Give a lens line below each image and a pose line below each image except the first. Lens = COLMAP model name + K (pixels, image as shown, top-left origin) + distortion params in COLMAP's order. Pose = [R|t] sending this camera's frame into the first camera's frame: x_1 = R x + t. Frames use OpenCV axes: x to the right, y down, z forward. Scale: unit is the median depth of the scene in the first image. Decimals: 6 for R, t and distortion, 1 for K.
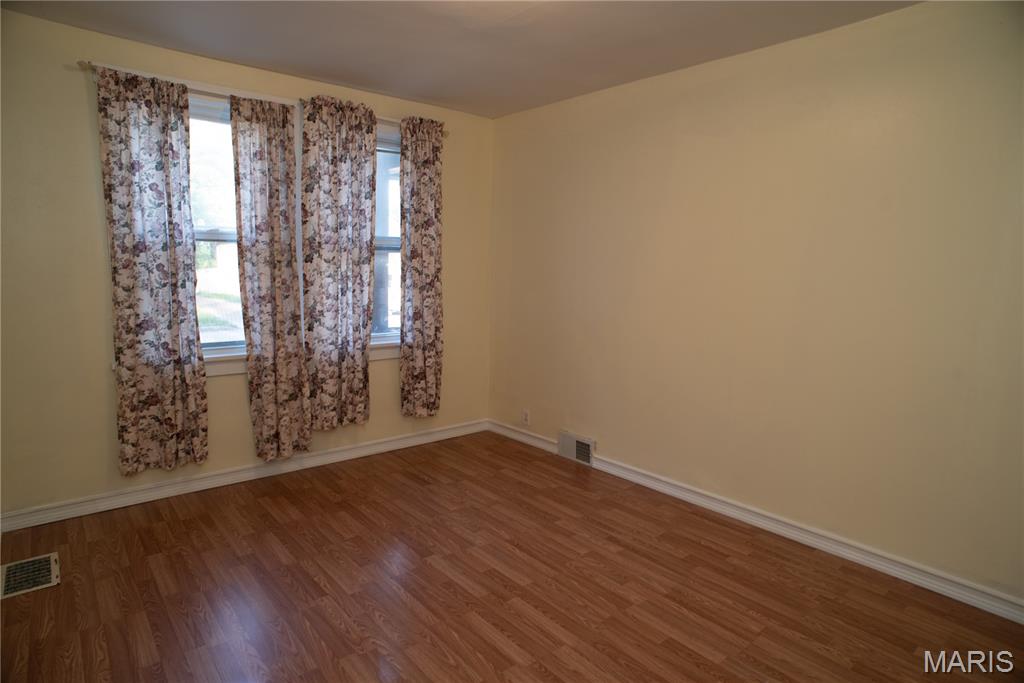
lens RADIAL K [[583.8, 0, 510.4], [0, 583.8, 347.6], [0, 0, 1]] dist [-0.099773, 0.068016]
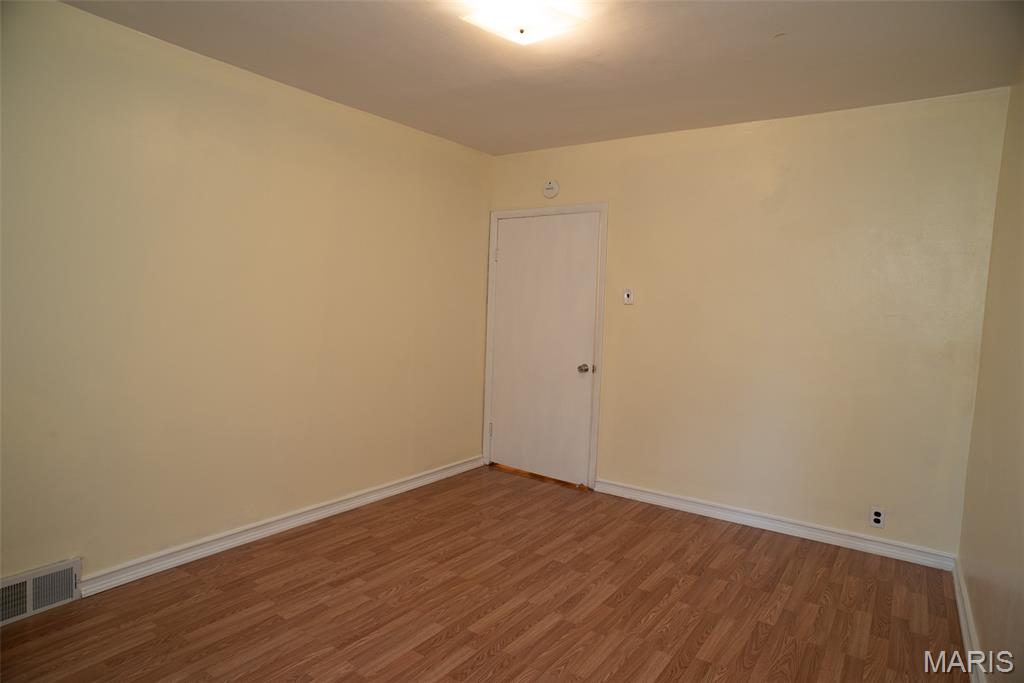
lens RADIAL K [[583.8, 0, 510.4], [0, 583.8, 347.6], [0, 0, 1]] dist [-0.099773, 0.068016]
pose [[-0.248649, -0.104010, 0.962993, -0.825234], [0.101038, 0.986008, 0.132584, -0.152144], [-0.963309, 0.130266, -0.234661, 0.996883]]
